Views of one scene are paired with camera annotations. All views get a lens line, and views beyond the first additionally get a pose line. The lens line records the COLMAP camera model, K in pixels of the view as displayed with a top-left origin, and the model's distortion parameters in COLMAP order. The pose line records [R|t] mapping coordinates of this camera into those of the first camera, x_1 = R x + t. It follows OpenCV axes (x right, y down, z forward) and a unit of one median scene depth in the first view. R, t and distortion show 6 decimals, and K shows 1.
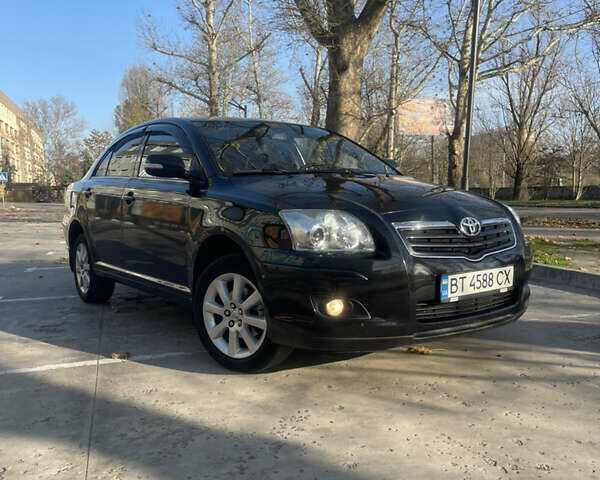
lens RADIAL K [[607.7, 0, 302.2], [0, 607.7, 241.8], [0, 0, 1]] dist [0.036436, 0.000000]
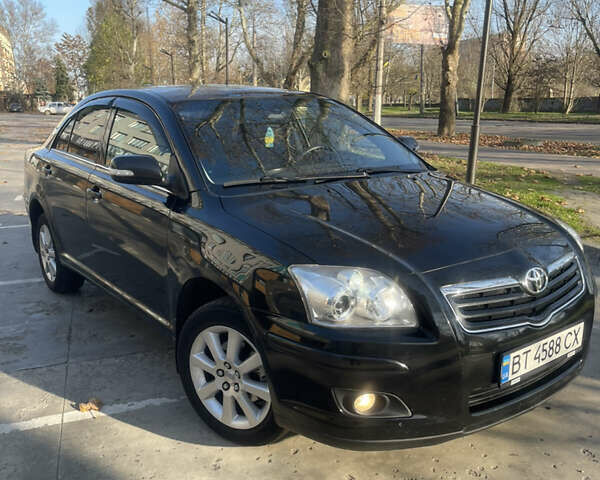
lens RADIAL K [[607.7, 0, 300.5], [0, 607.7, 232.5], [0, 0, 1]] dist [0.036436, 0.000000]
pose [[0.999686, -0.005094, 0.024534, -0.027195], [0.001731, 0.990816, 0.135209, -0.128400], [-0.024997, -0.135124, 0.990513, 0.169549]]
